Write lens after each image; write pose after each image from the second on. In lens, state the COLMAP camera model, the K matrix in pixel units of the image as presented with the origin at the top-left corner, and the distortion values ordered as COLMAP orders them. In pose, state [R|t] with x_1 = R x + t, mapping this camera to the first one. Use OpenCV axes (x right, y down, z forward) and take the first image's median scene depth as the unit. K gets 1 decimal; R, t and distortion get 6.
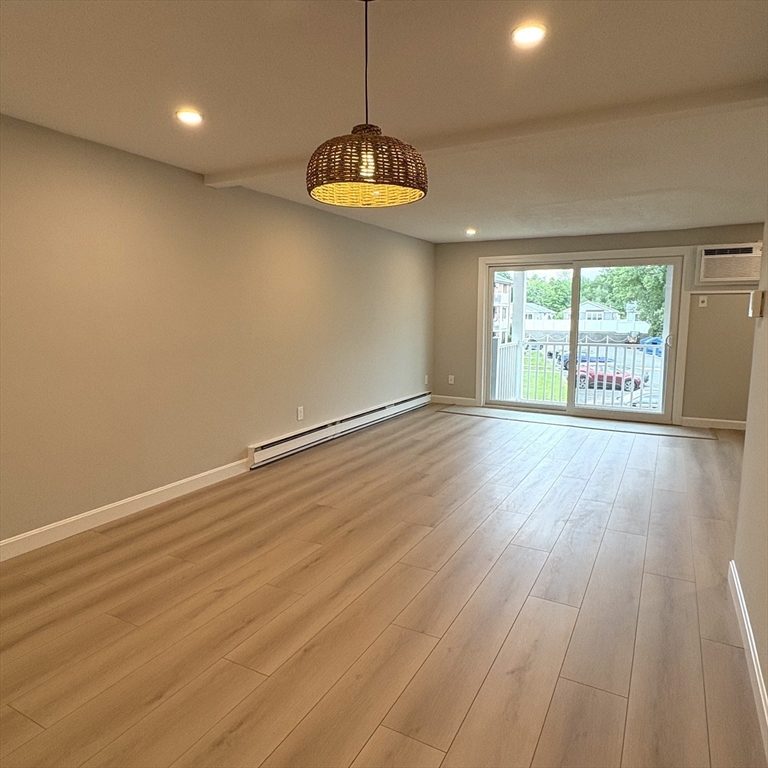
lens RADIAL K [[531.5, 0, 393.2], [0, 531.5, 384.8], [0, 0, 1]] dist [0.002714, 0.004576]
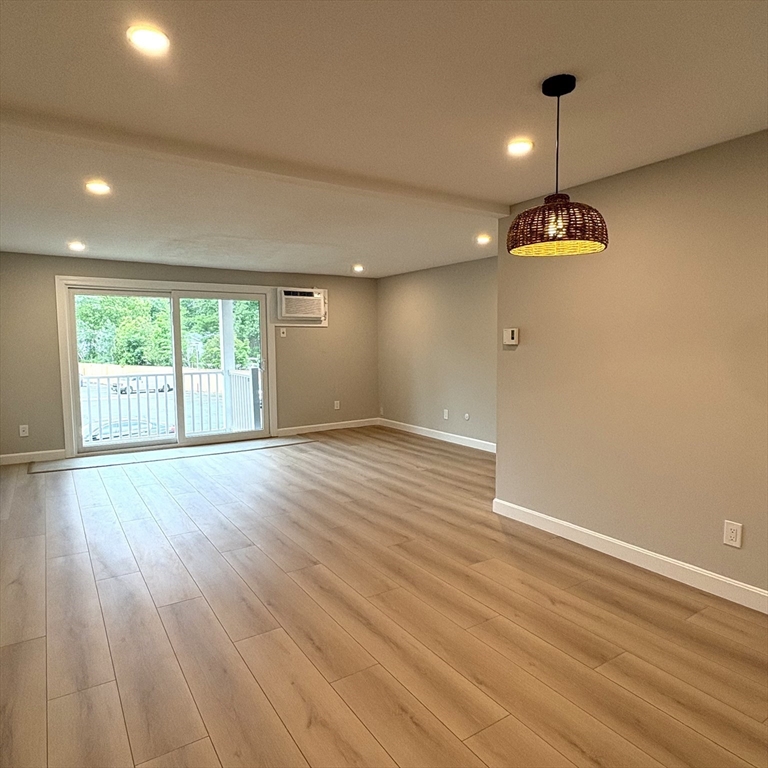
lens RADIAL K [[530.1, 0, 384.0], [0, 530.1, 384.0], [0, 0, 1]] dist [-0.003494, 0.003890]
pose [[0.481730, -0.076865, 0.872942, -0.380474], [0.122077, 0.992319, 0.020009, -0.035340], [-0.867775, 0.096927, 0.487414, 0.218140]]
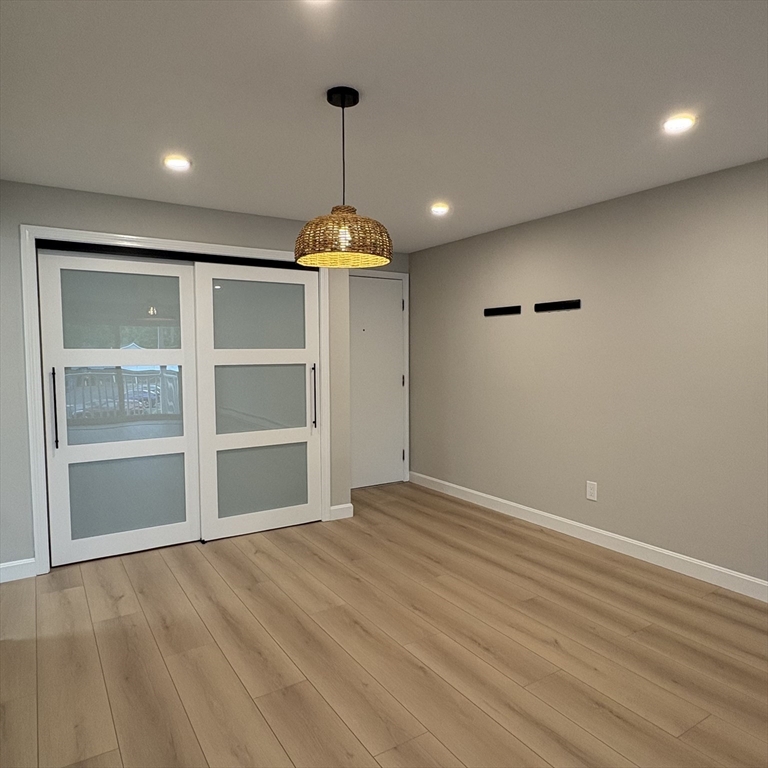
lens RADIAL K [[530.1, 0, 384.0], [0, 530.1, 384.0], [0, 0, 1]] dist [-0.003494, 0.003890]
pose [[-0.491442, 0.049037, -0.869529, 0.277548], [-0.110297, 0.986870, 0.117993, -0.067786], [0.863898, 0.153893, -0.479581, 0.481408]]
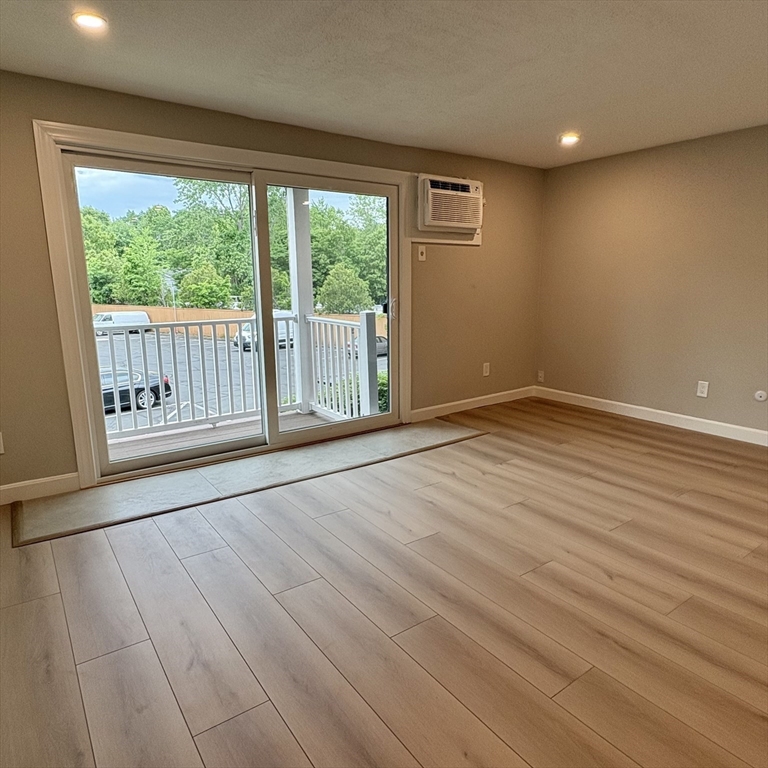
lens RADIAL K [[530.1, 0, 384.0], [0, 530.1, 384.0], [0, 0, 1]] dist [-0.003494, 0.003890]
pose [[0.435104, -0.181398, 0.881918, -0.122233], [0.124064, 0.982231, 0.140822, -0.088742], [-0.891792, 0.048142, 0.449877, 0.729054]]
